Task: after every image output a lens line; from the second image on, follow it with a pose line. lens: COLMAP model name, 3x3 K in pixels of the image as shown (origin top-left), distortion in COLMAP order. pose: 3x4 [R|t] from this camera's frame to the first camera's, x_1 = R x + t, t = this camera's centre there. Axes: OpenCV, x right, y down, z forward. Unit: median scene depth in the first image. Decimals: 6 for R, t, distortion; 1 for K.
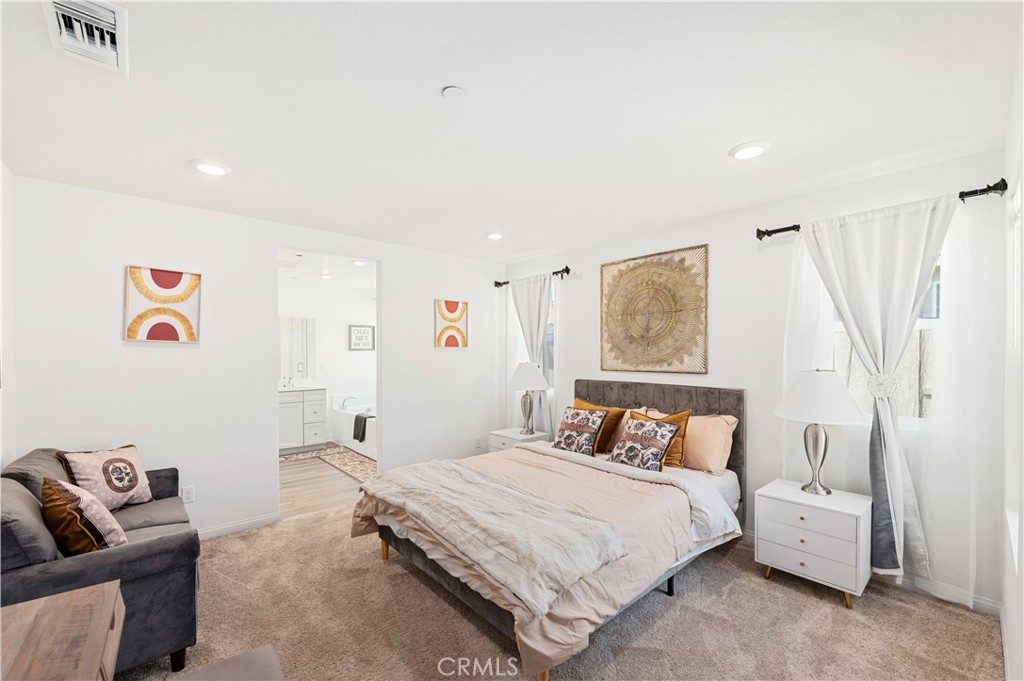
lens RADIAL K [[413.8, 0, 510.2], [0, 413.8, 349.1], [0, 0, 1]] dist [-0.009779, -0.000174]
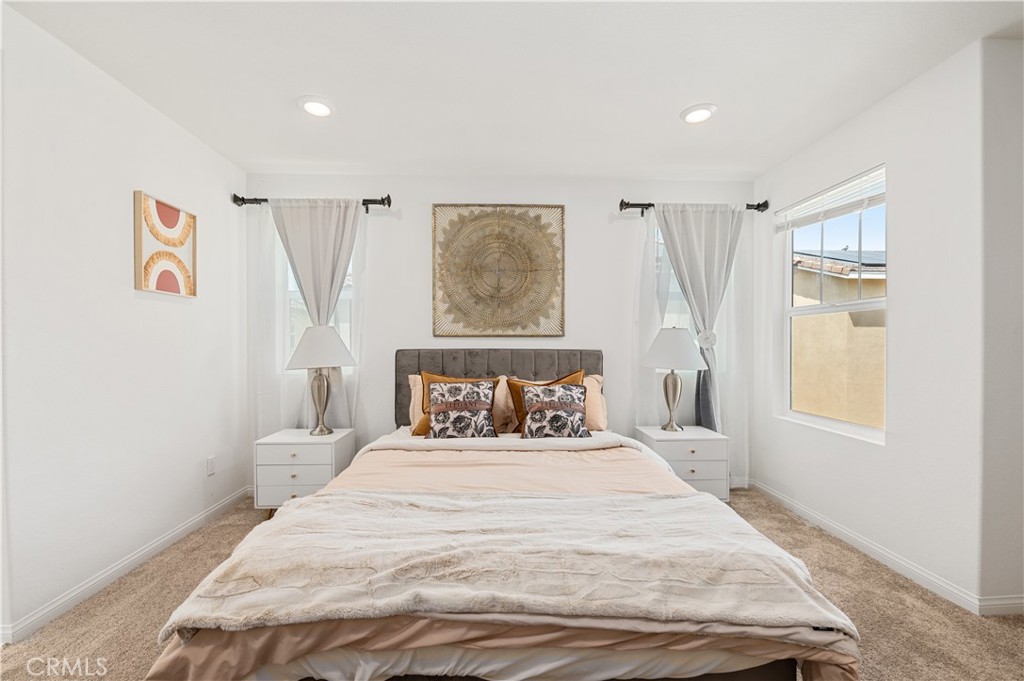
lens RADIAL K [[413.8, 0, 510.2], [0, 413.8, 349.1], [0, 0, 1]] dist [-0.009779, -0.000174]
pose [[0.636658, -0.007573, 0.771109, -0.356693], [-0.007899, 0.999835, 0.016341, 0.071883], [-0.771106, -0.016495, 0.636493, 0.446597]]
